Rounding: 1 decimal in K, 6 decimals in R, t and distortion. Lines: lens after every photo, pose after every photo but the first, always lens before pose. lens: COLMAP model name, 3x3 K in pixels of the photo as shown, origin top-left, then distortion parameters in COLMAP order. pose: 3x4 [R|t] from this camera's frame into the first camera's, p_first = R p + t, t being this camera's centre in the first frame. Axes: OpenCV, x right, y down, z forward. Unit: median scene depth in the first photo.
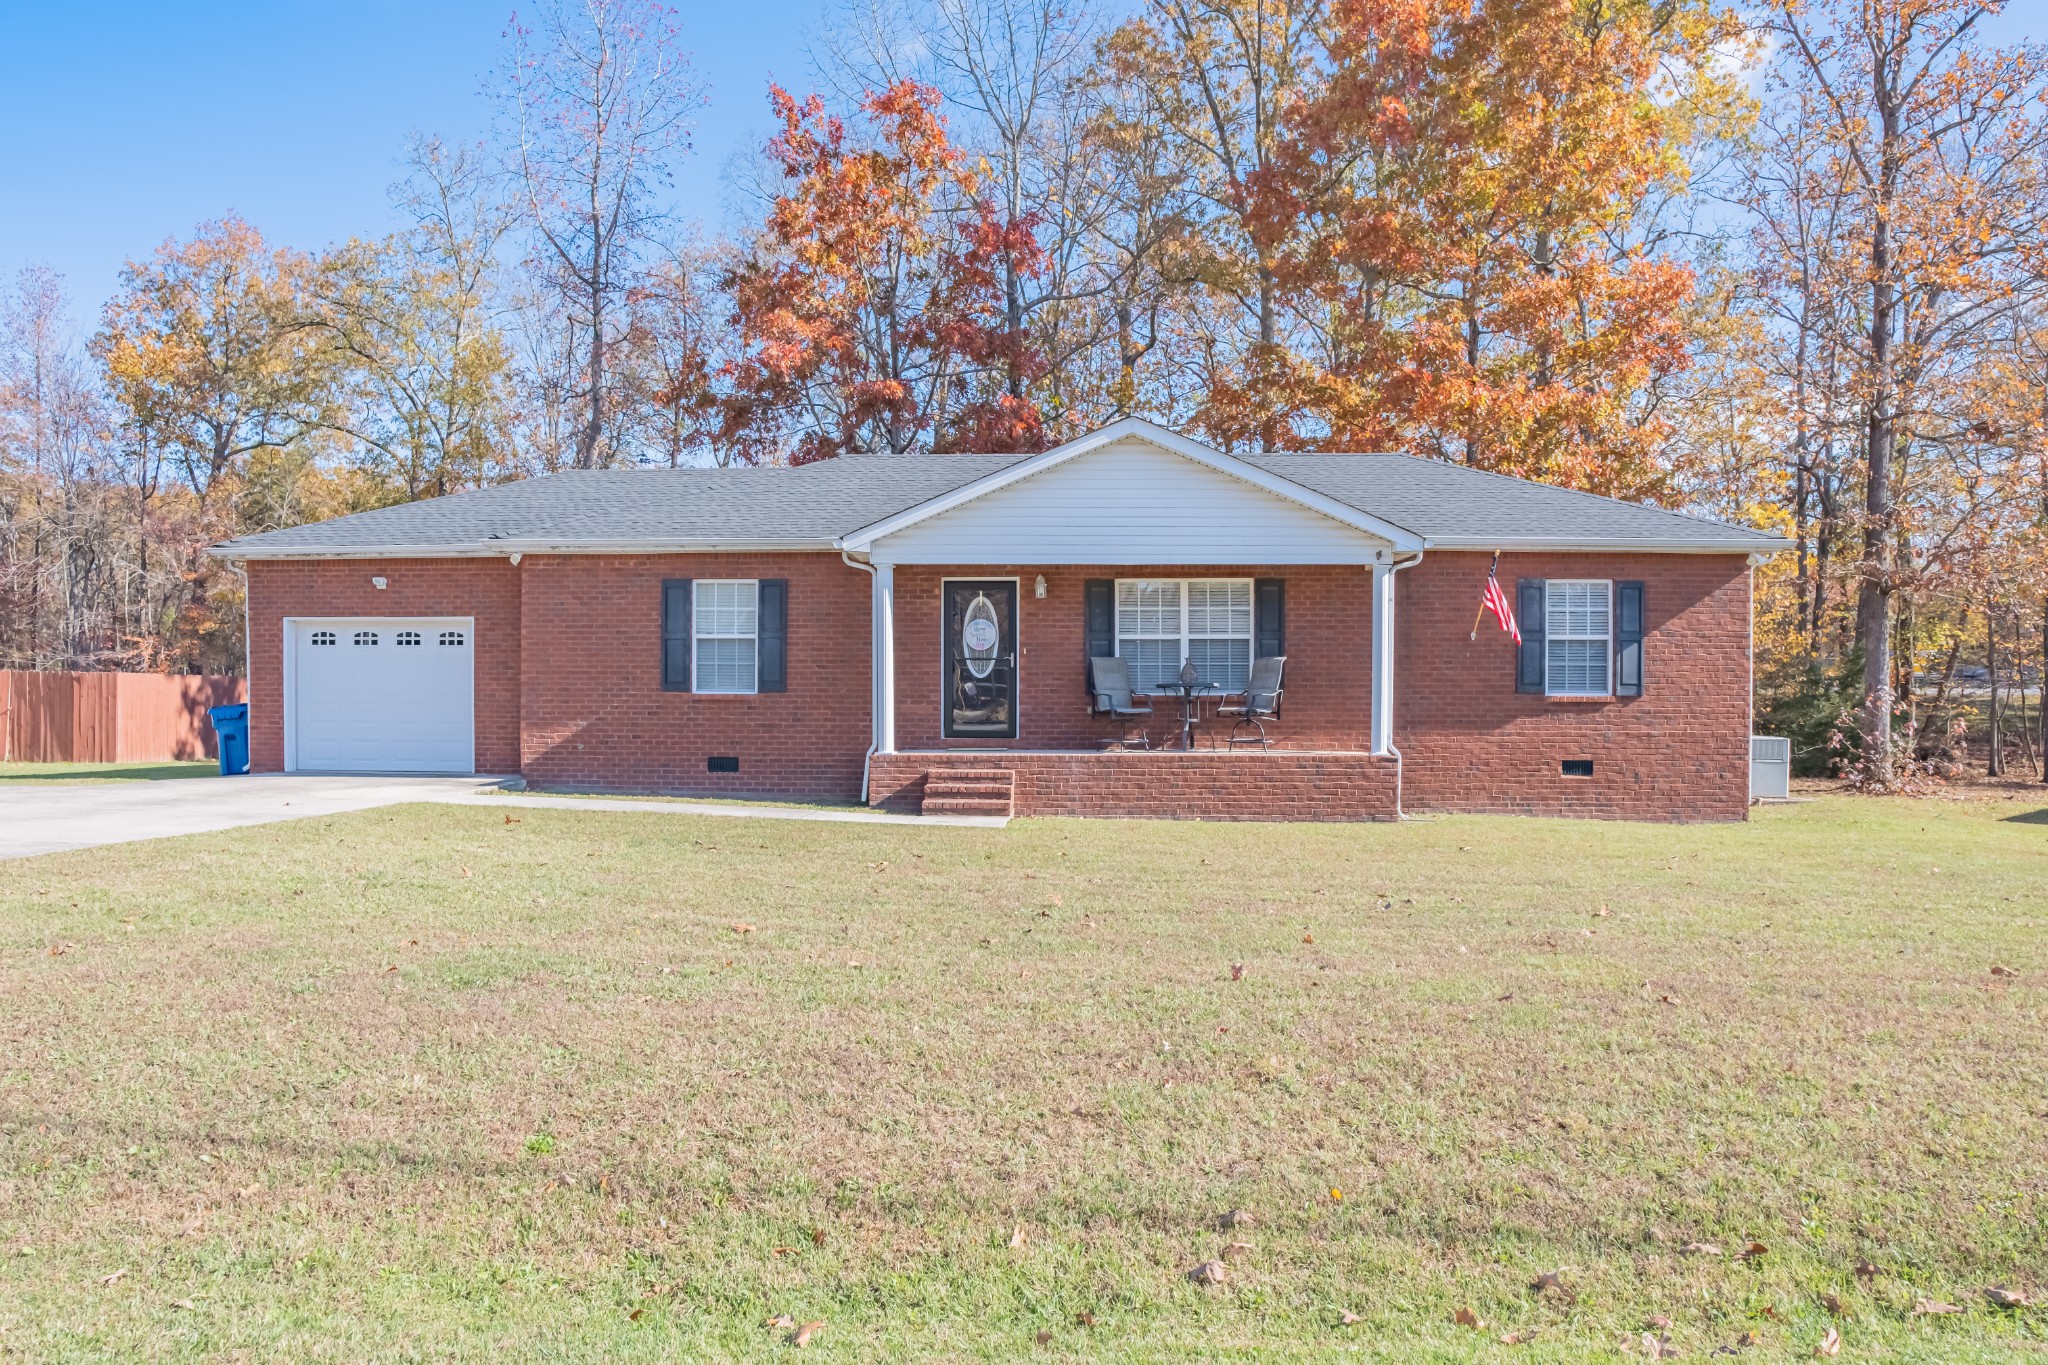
lens RADIAL K [[1427.8, 0, 1039.5], [0, 1427.8, 673.6], [0, 0, 1]] dist [-0.069264, 0.011191]
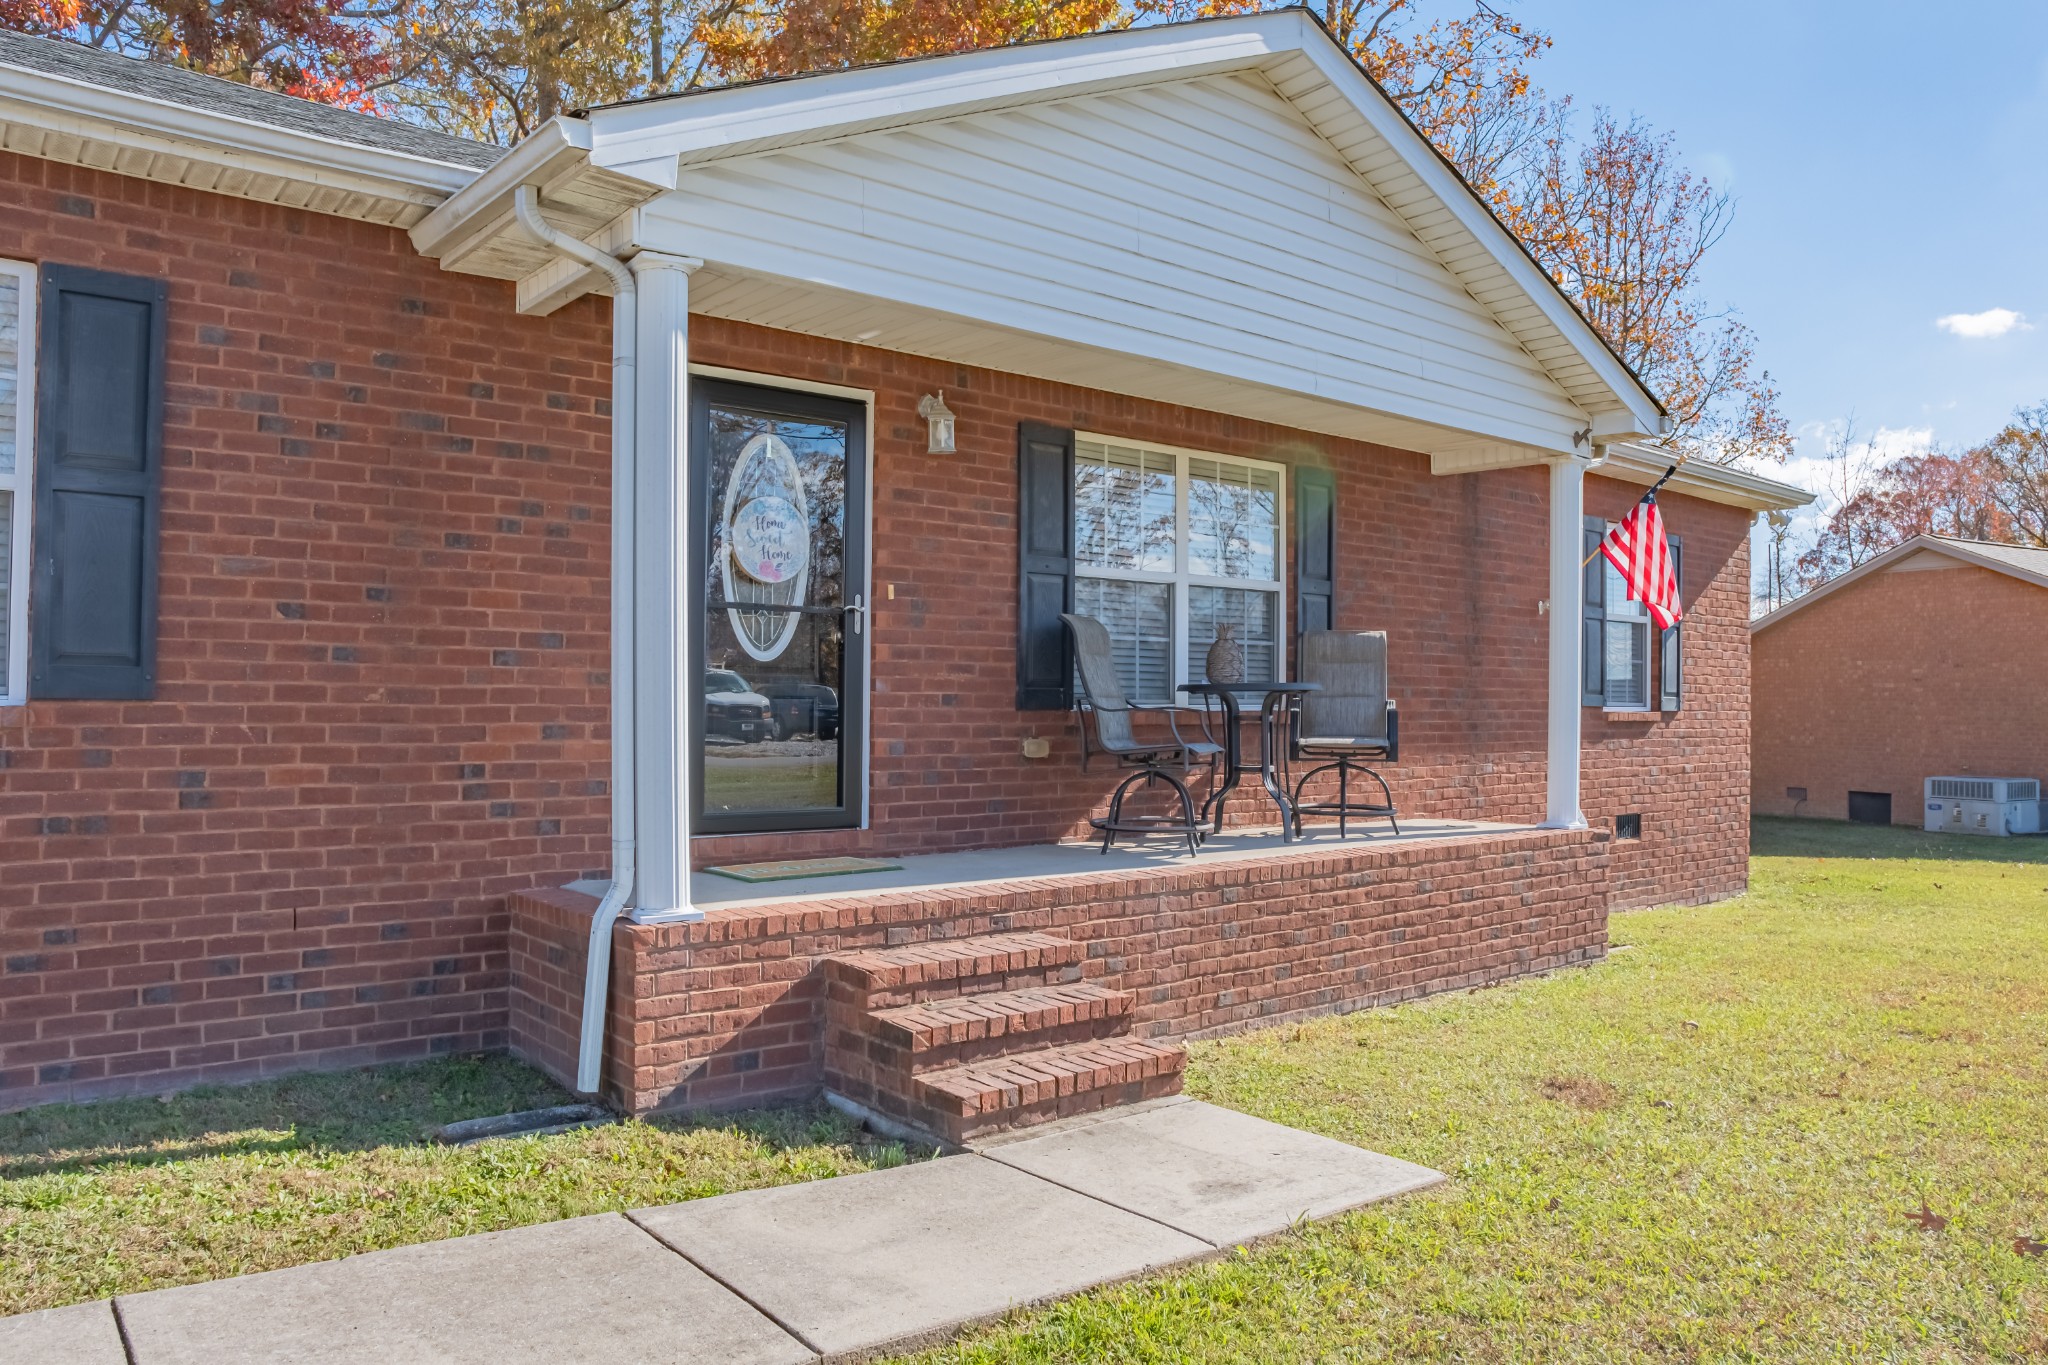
lens RADIAL K [[1427.8, 0, 1031.4], [0, 1427.8, 688.0], [0, 0, 1]] dist [-0.069264, 0.011191]
pose [[0.754012, 0.010677, 0.656773, -0.227106], [-0.015377, 0.999881, 0.001399, 0.008291], [-0.656680, -0.011154, 0.754087, 0.695729]]
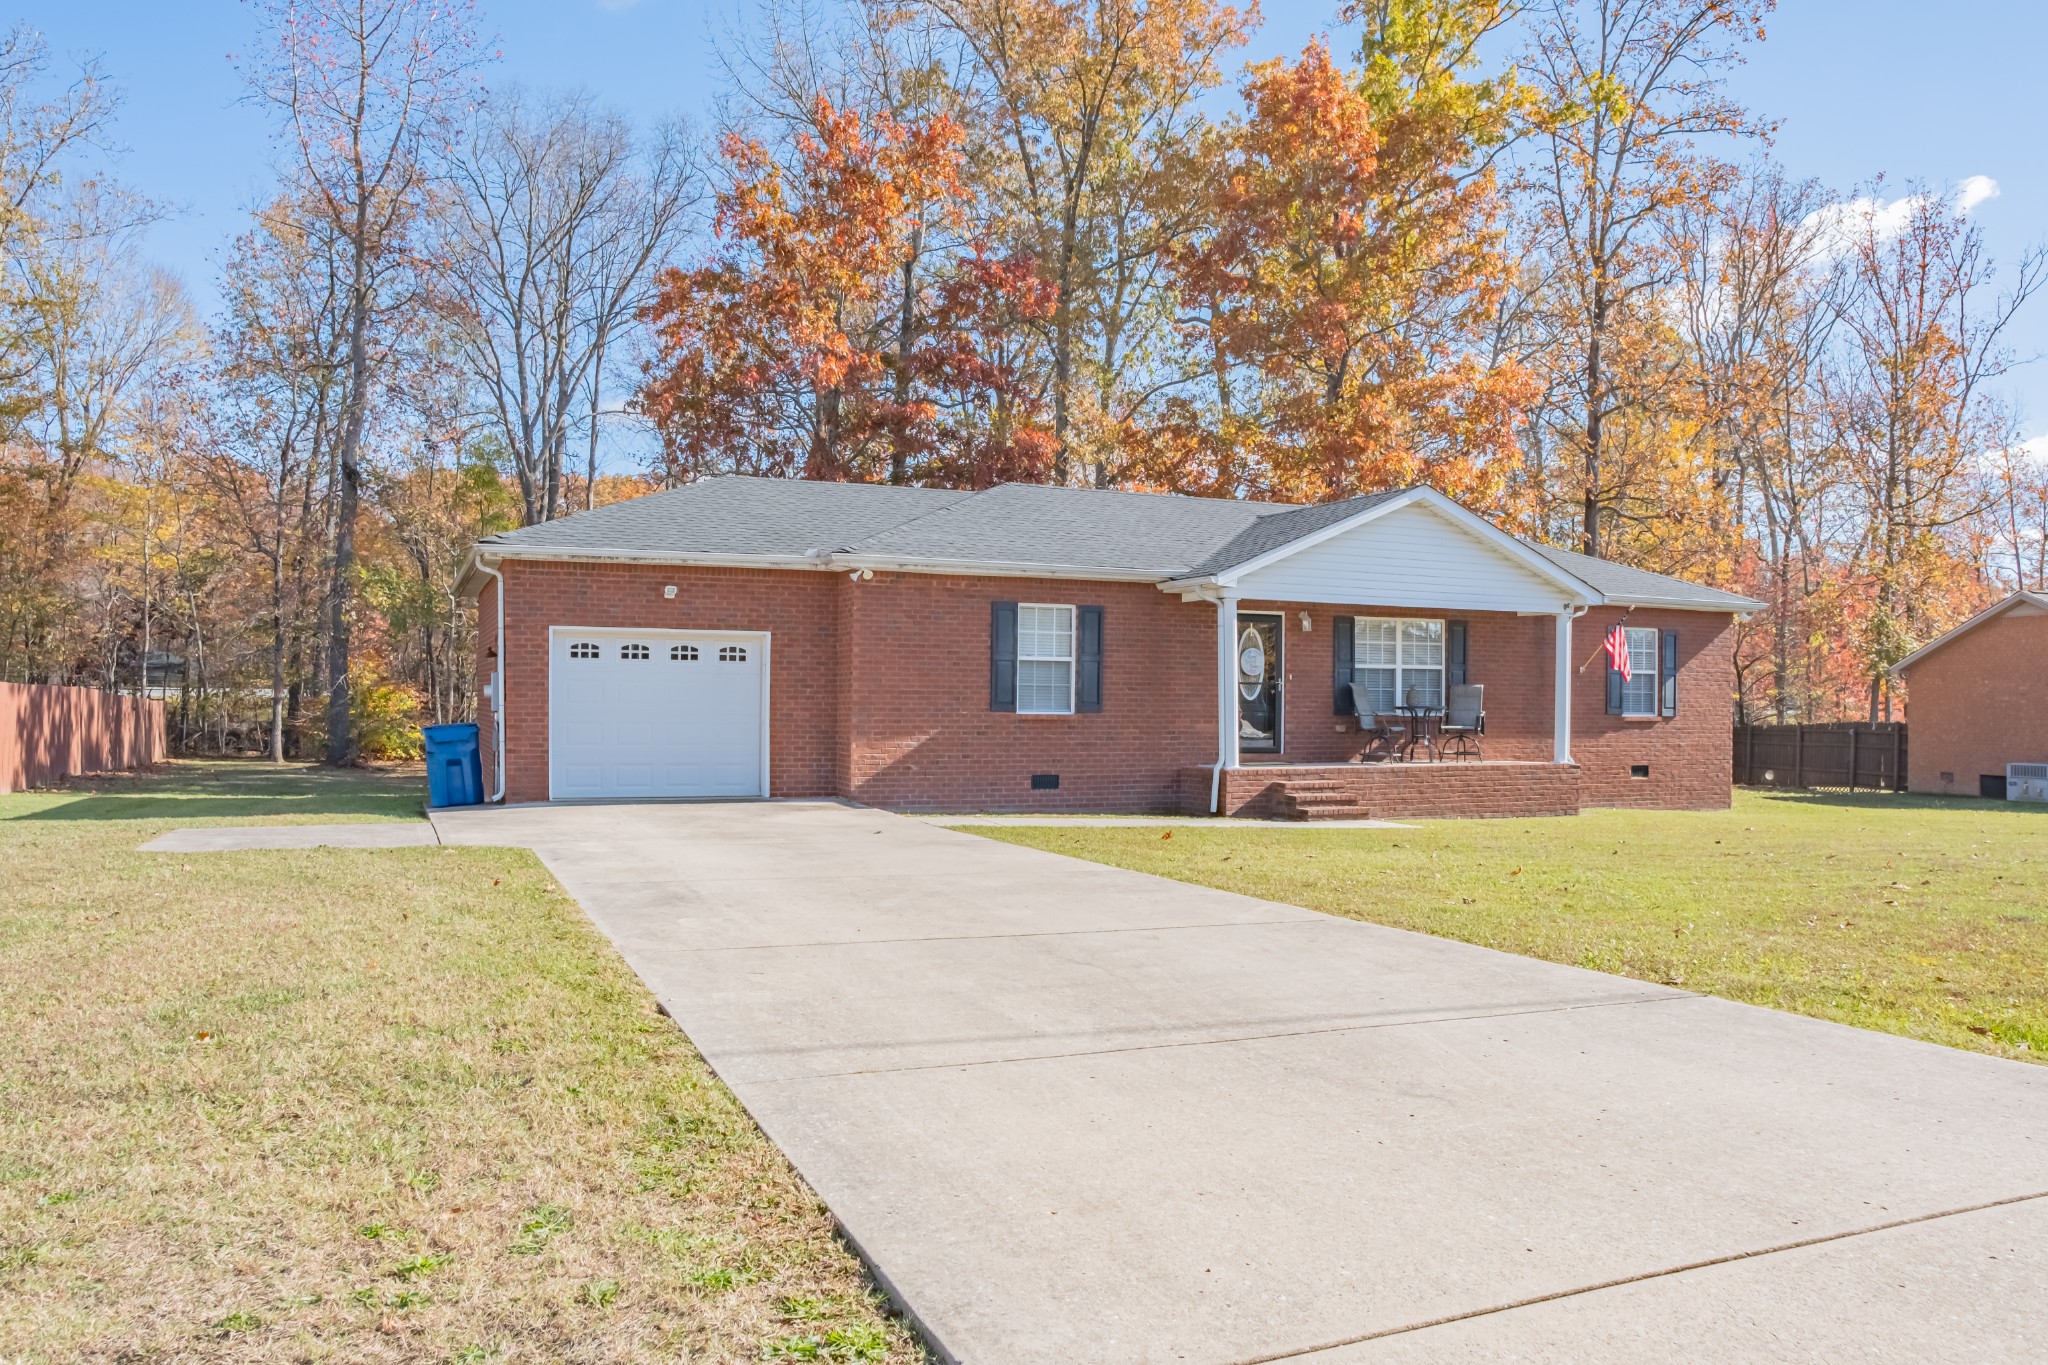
lens RADIAL K [[1427.8, 0, 1066.2], [0, 1427.8, 698.1], [0, 0, 1]] dist [-0.069264, 0.011191]
pose [[0.894006, 0.006860, 0.448003, -0.681845], [-0.010509, 0.999929, 0.005660, -0.003420], [-0.447932, -0.009768, 0.894014, 0.061303]]
